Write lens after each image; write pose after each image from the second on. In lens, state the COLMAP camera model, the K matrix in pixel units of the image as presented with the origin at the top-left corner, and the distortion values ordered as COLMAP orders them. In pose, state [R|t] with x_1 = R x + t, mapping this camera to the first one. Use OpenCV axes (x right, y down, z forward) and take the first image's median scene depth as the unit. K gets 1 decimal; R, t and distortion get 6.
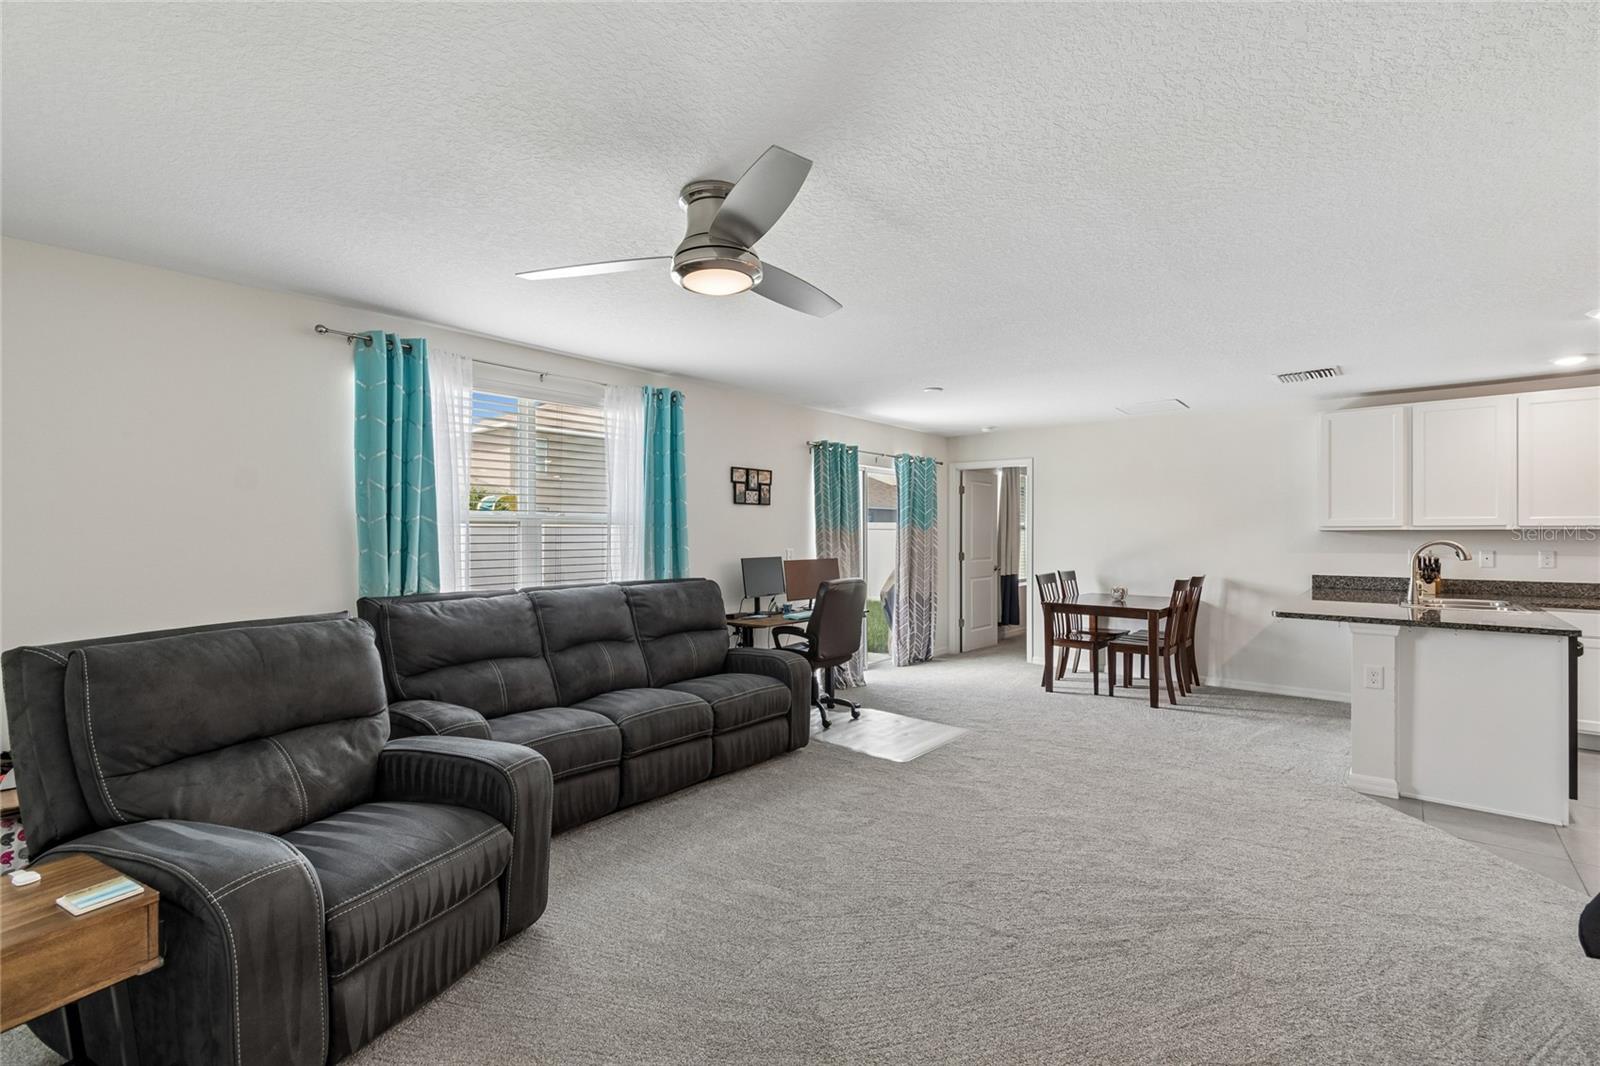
lens RADIAL K [[709.6, 0, 802.5], [0, 709.6, 533.3], [0, 0, 1]] dist [0.007980, -0.004220]
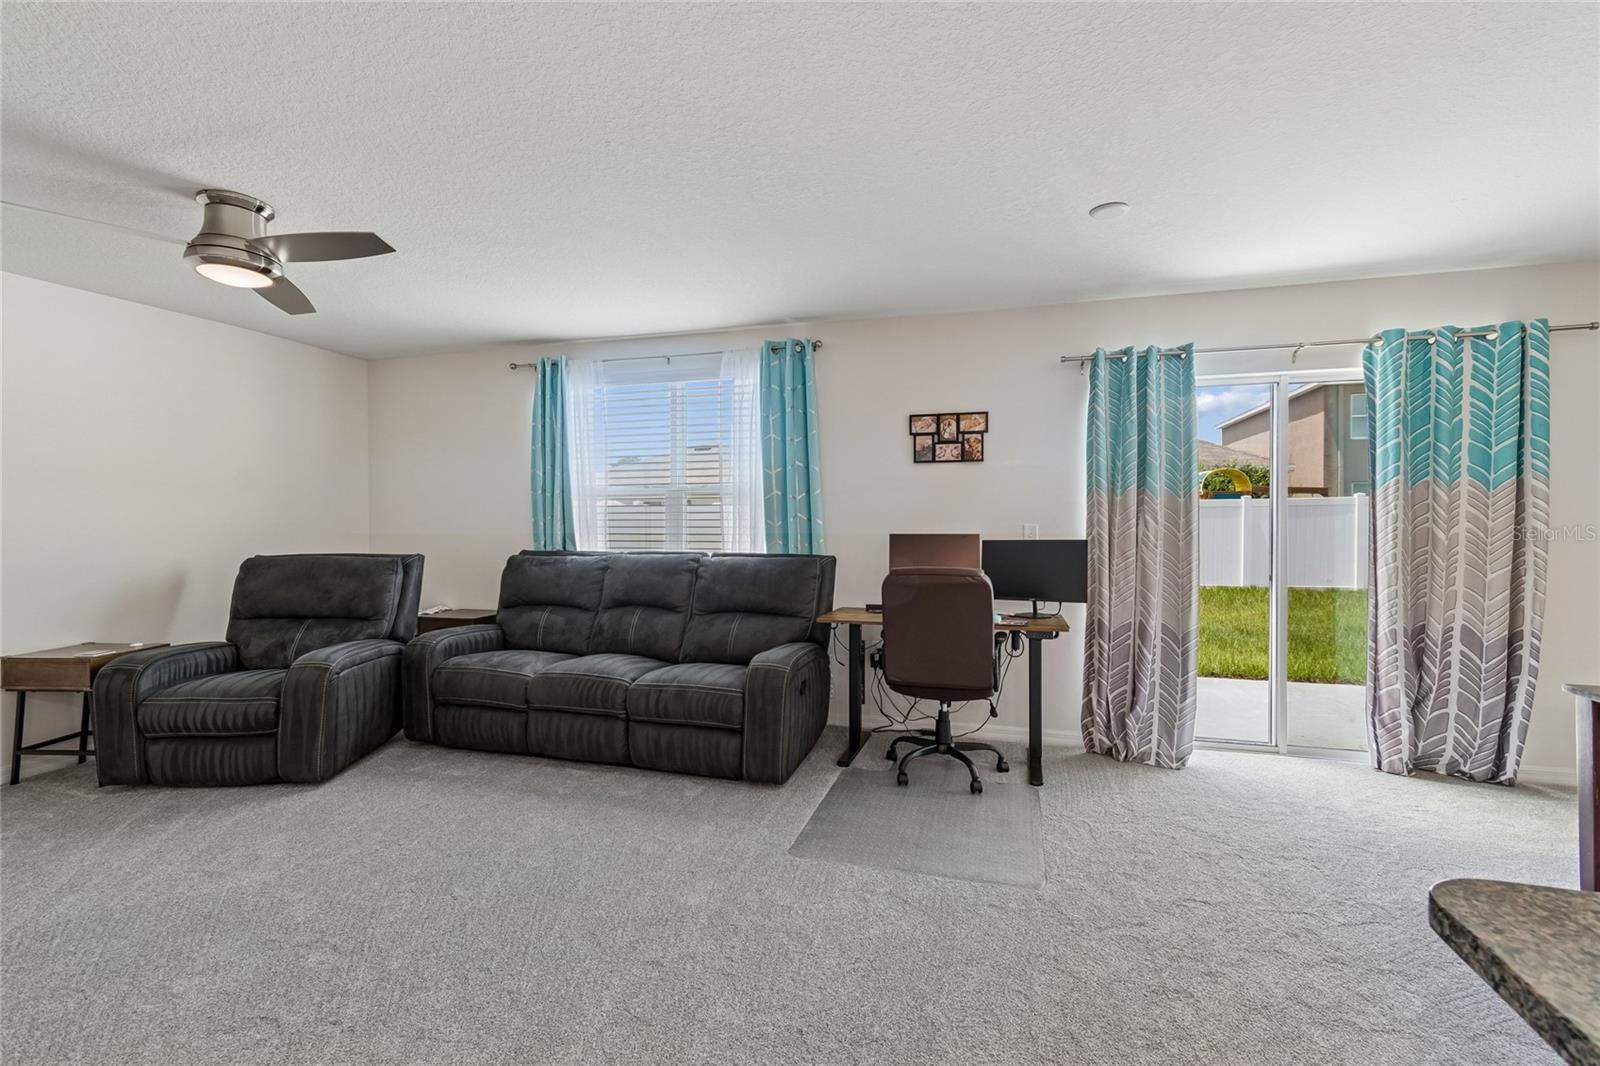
lens RADIAL K [[709.6, 0, 803.8], [0, 709.6, 526.6], [0, 0, 1]] dist [0.007980, -0.004220]
pose [[0.404351, 0.009391, -0.914556, 0.539002], [0.002024, 0.999936, 0.011163, 0.017442], [0.914602, -0.006365, 0.404306, 0.566650]]
